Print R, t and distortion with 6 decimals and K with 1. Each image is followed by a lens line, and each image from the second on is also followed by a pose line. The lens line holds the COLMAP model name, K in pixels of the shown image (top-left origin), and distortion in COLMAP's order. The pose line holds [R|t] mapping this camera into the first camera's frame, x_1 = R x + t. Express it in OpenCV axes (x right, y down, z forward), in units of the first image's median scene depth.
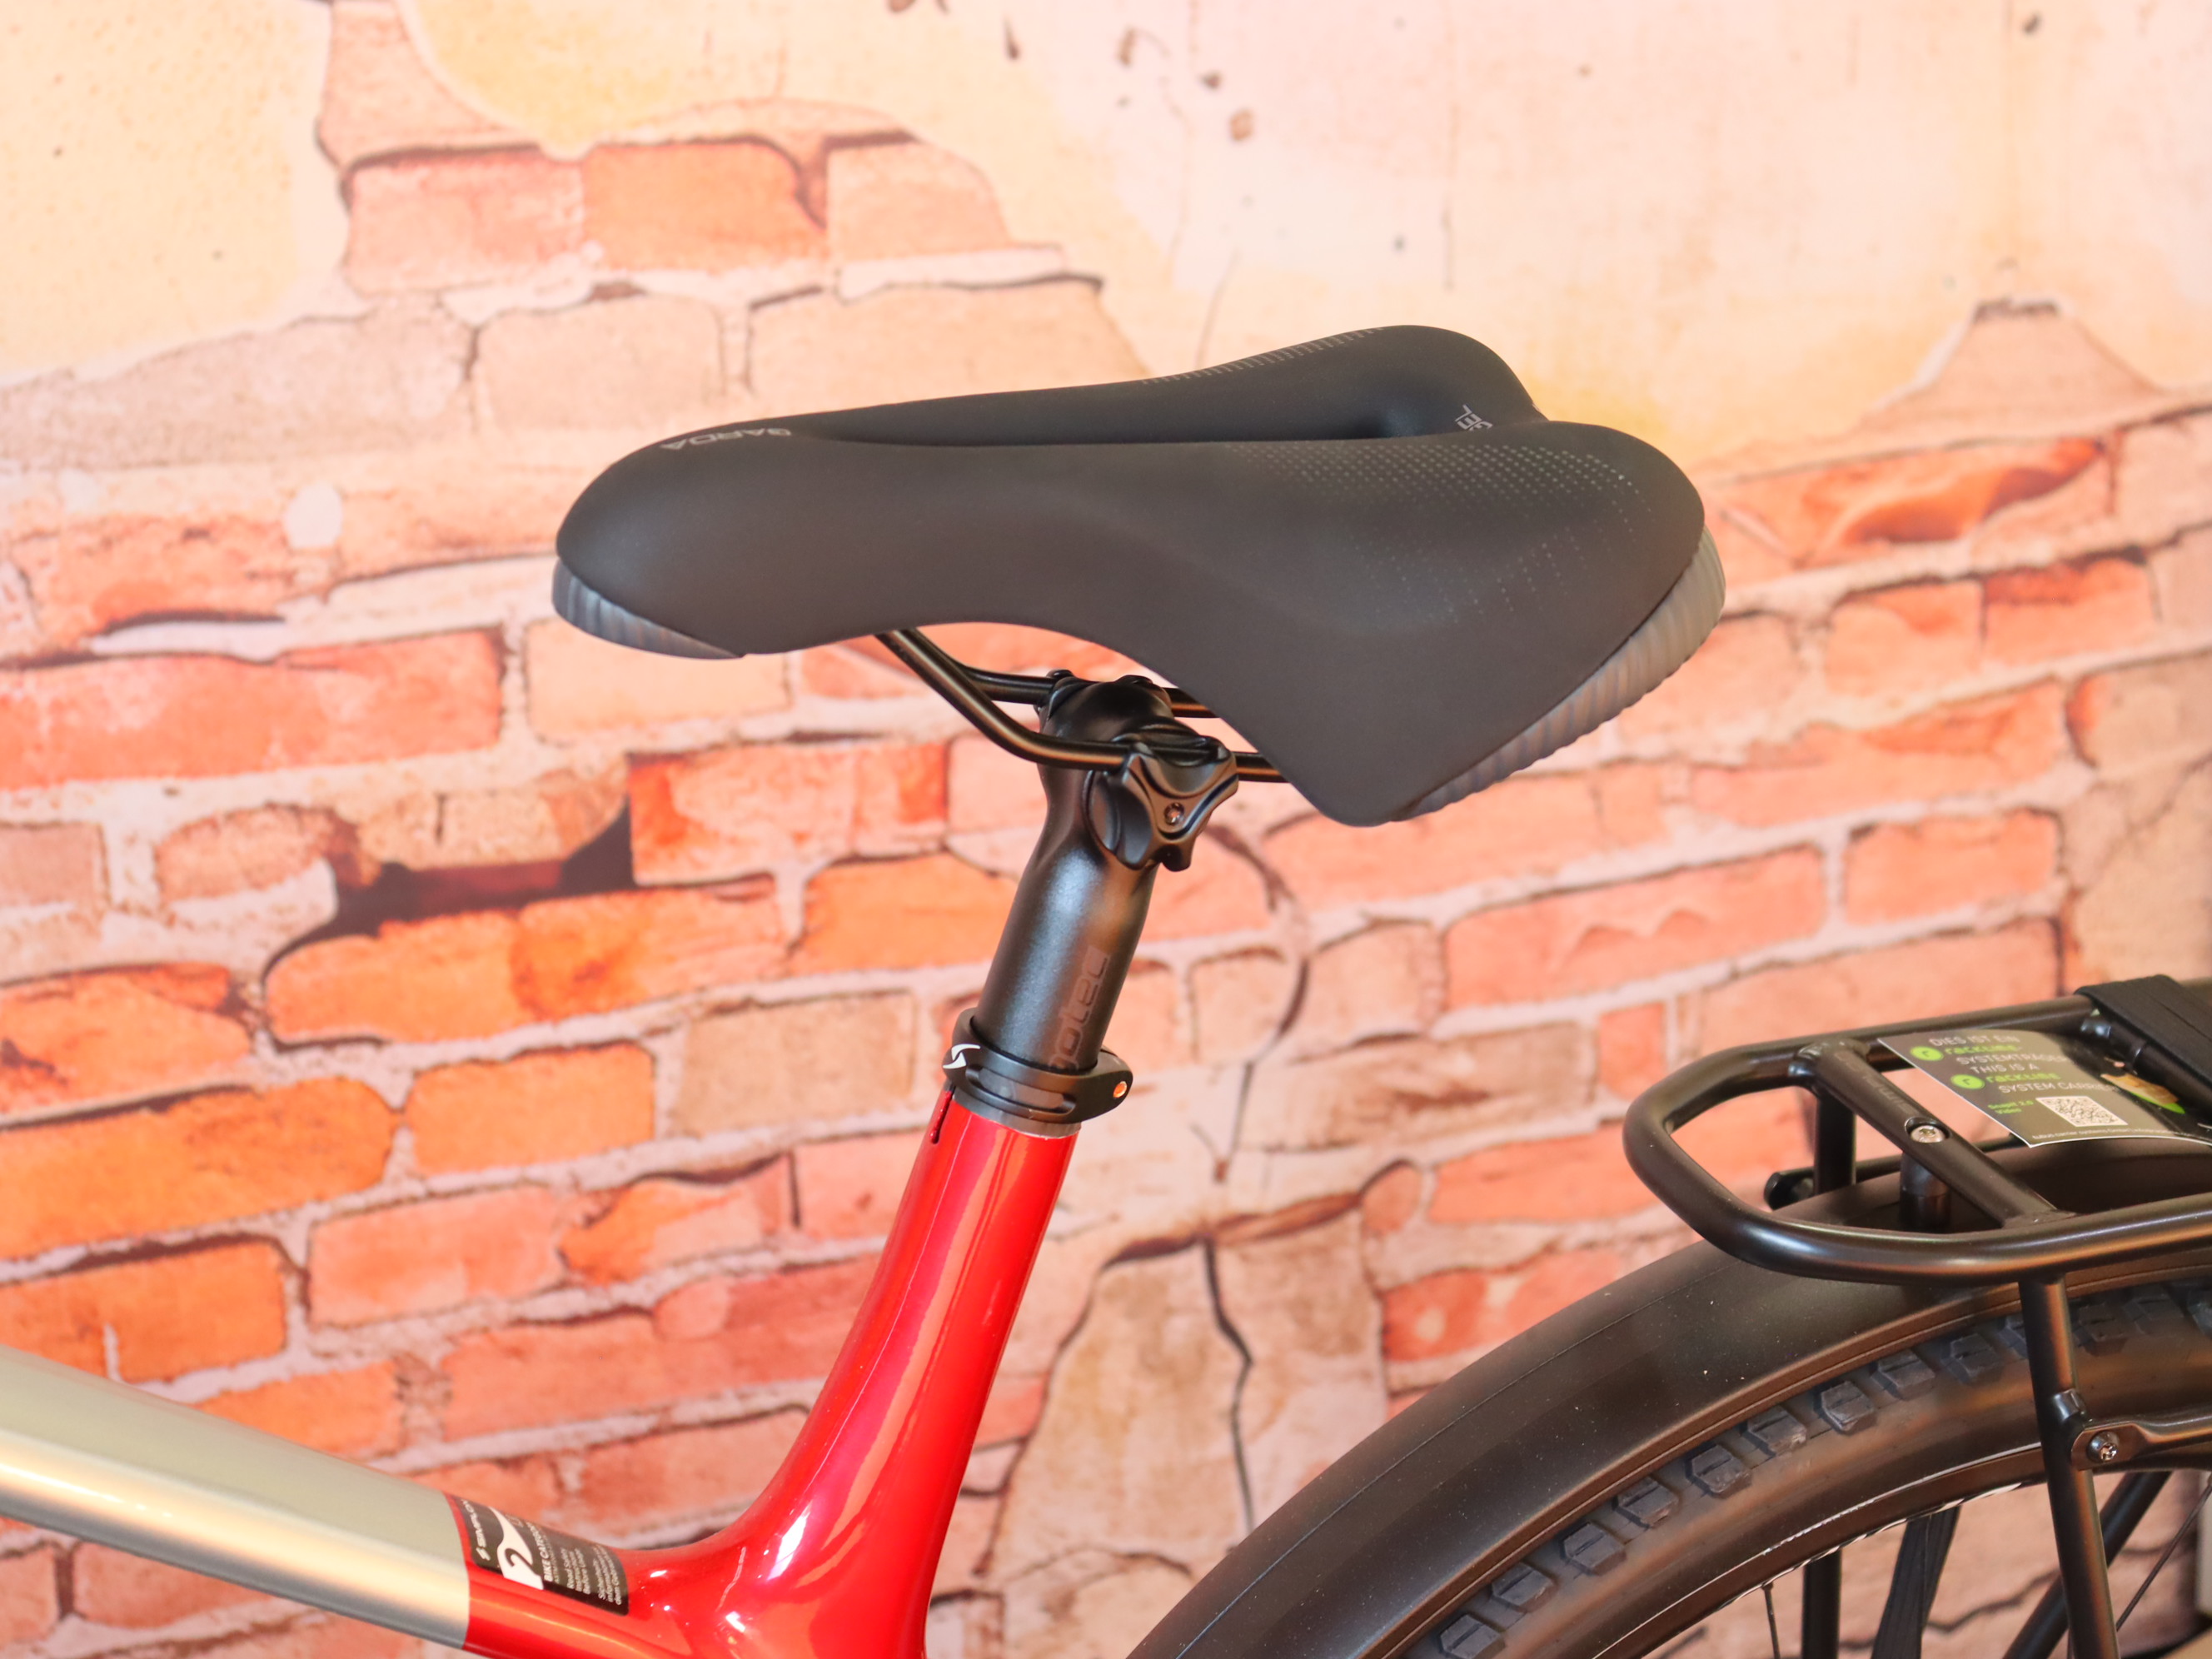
lens RADIAL K [[3836.0, 0, 1099.8], [0, 3836.0, 839.3], [0, 0, 1]] dist [0.080279, 0.186438]
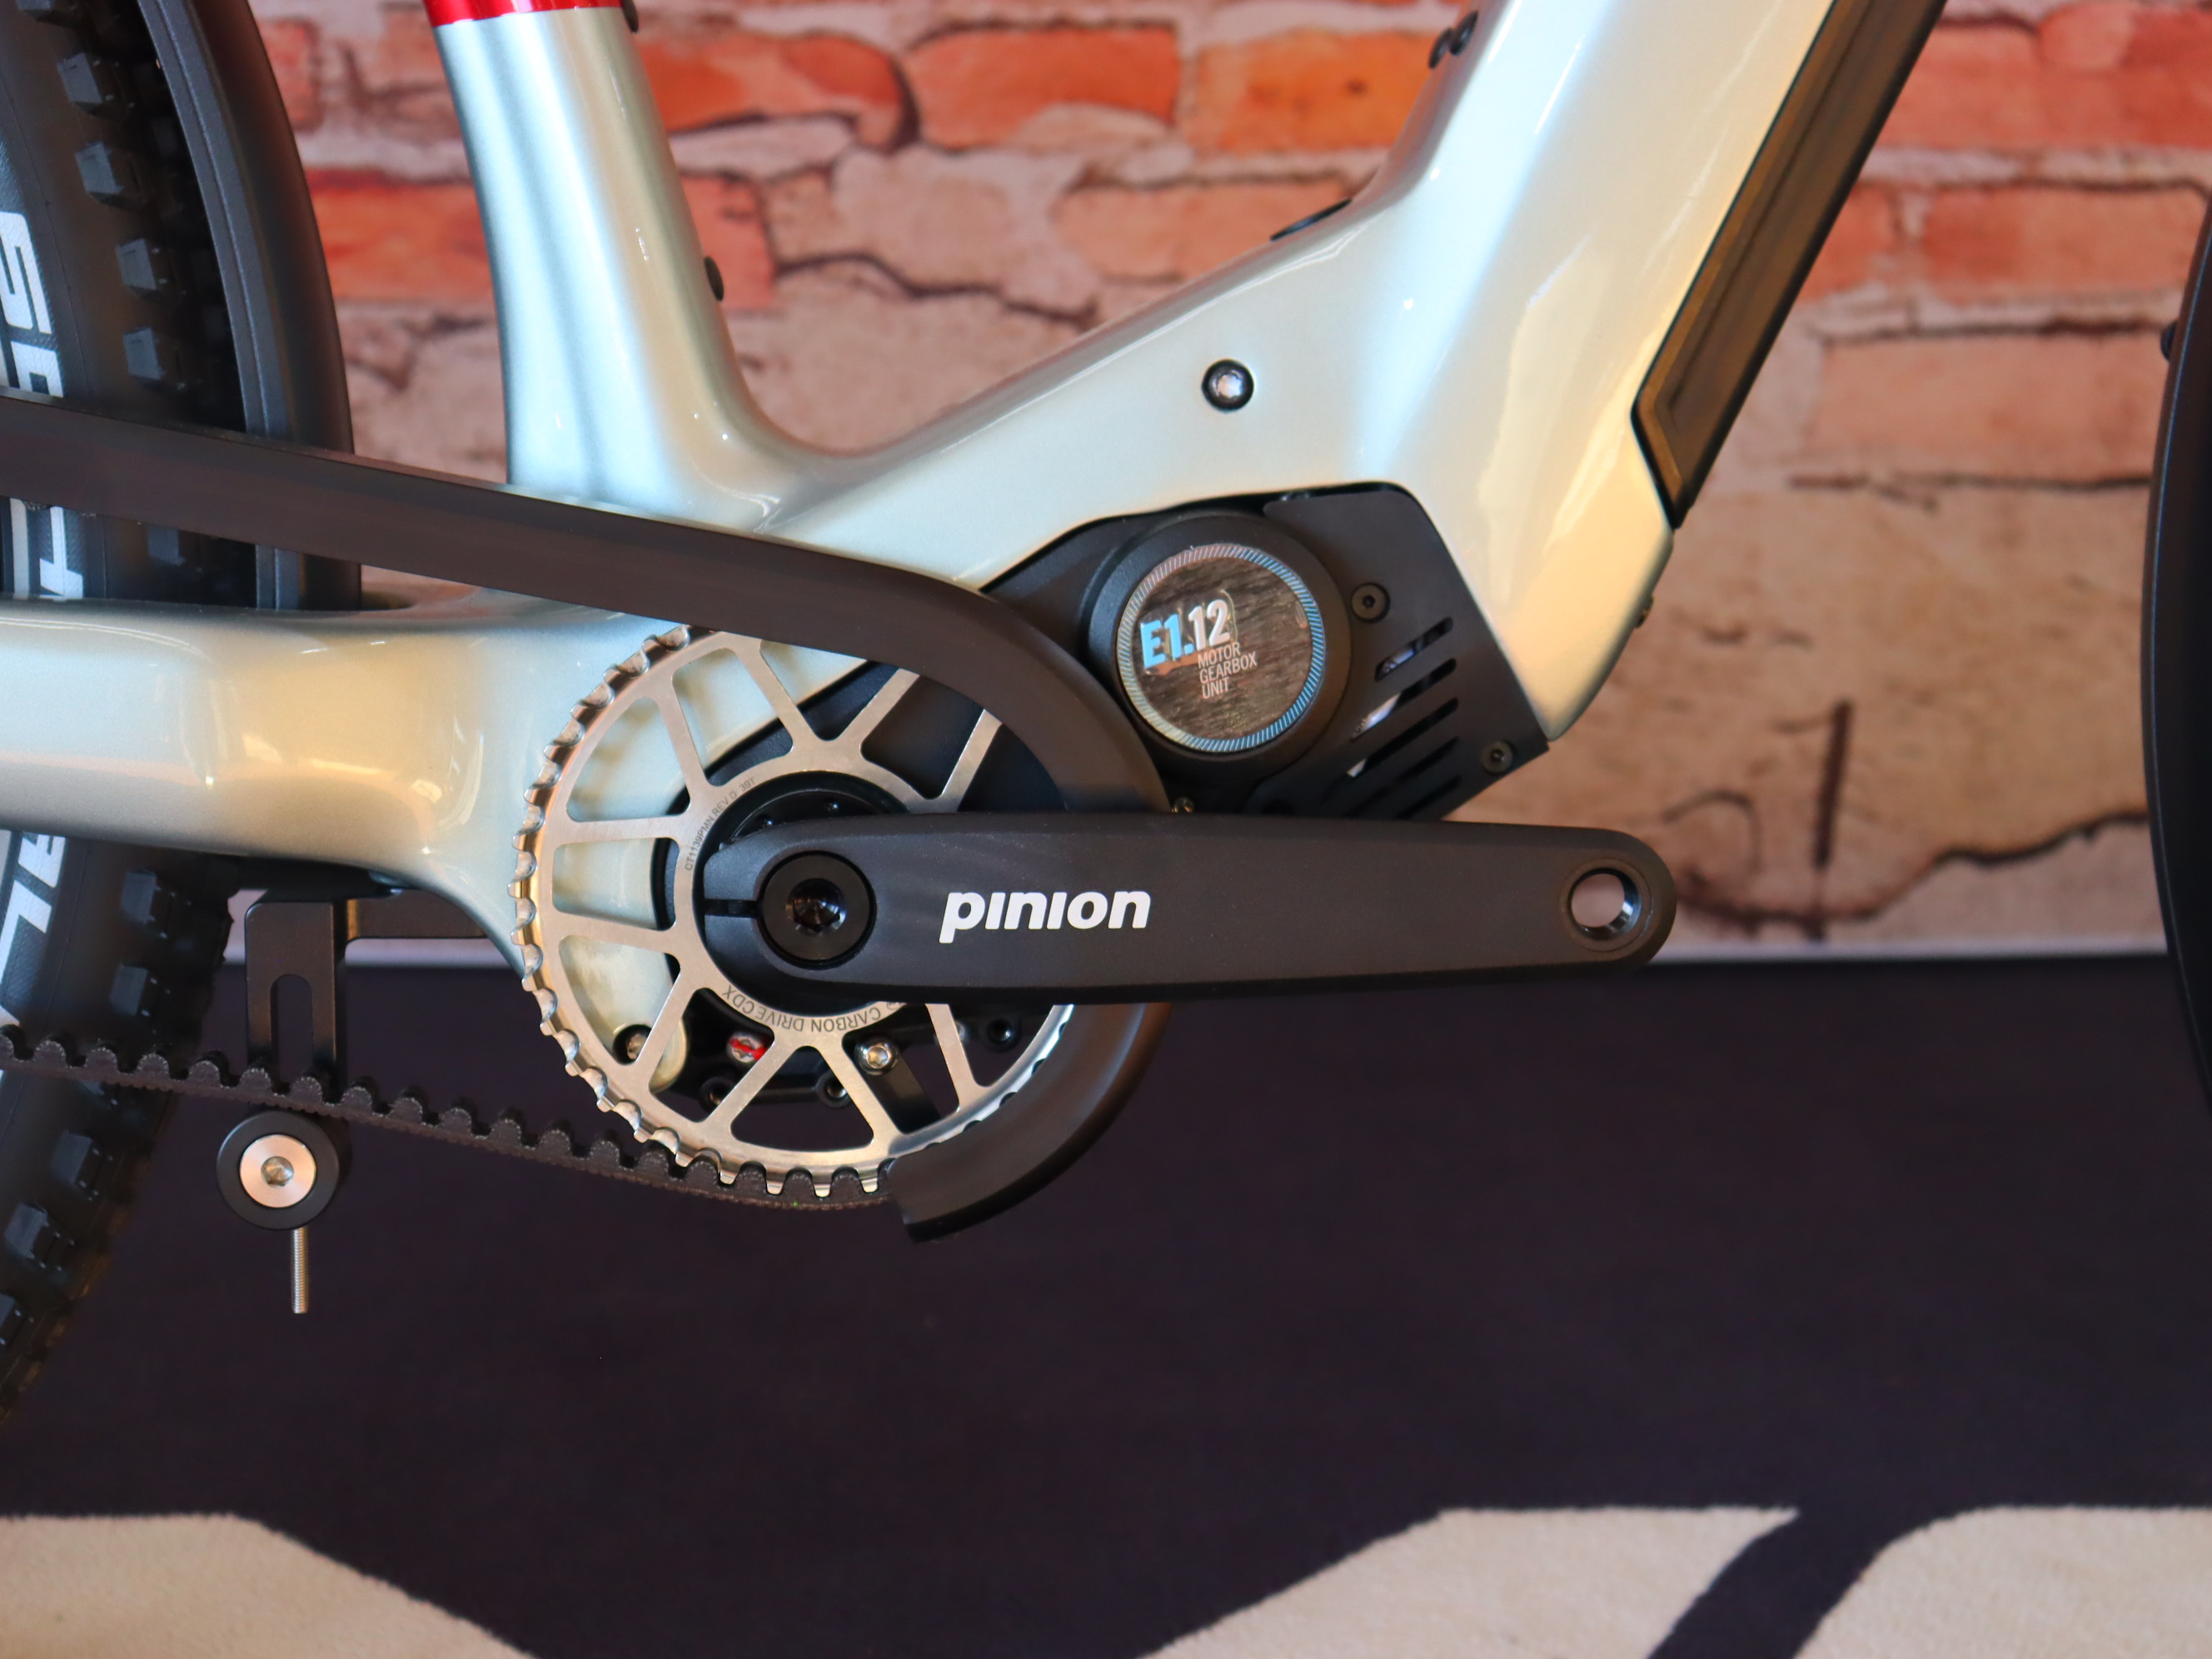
lens RADIAL K [[3836.0, 0, 1099.8], [0, 3836.0, 839.3], [0, 0, 1]] dist [0.080279, 0.186438]
pose [[0.935621, 0.133076, -0.326961, -0.005888], [-0.121879, 0.991042, 0.054597, 0.293025], [0.331298, -0.011233, 0.943459, 0.123450]]
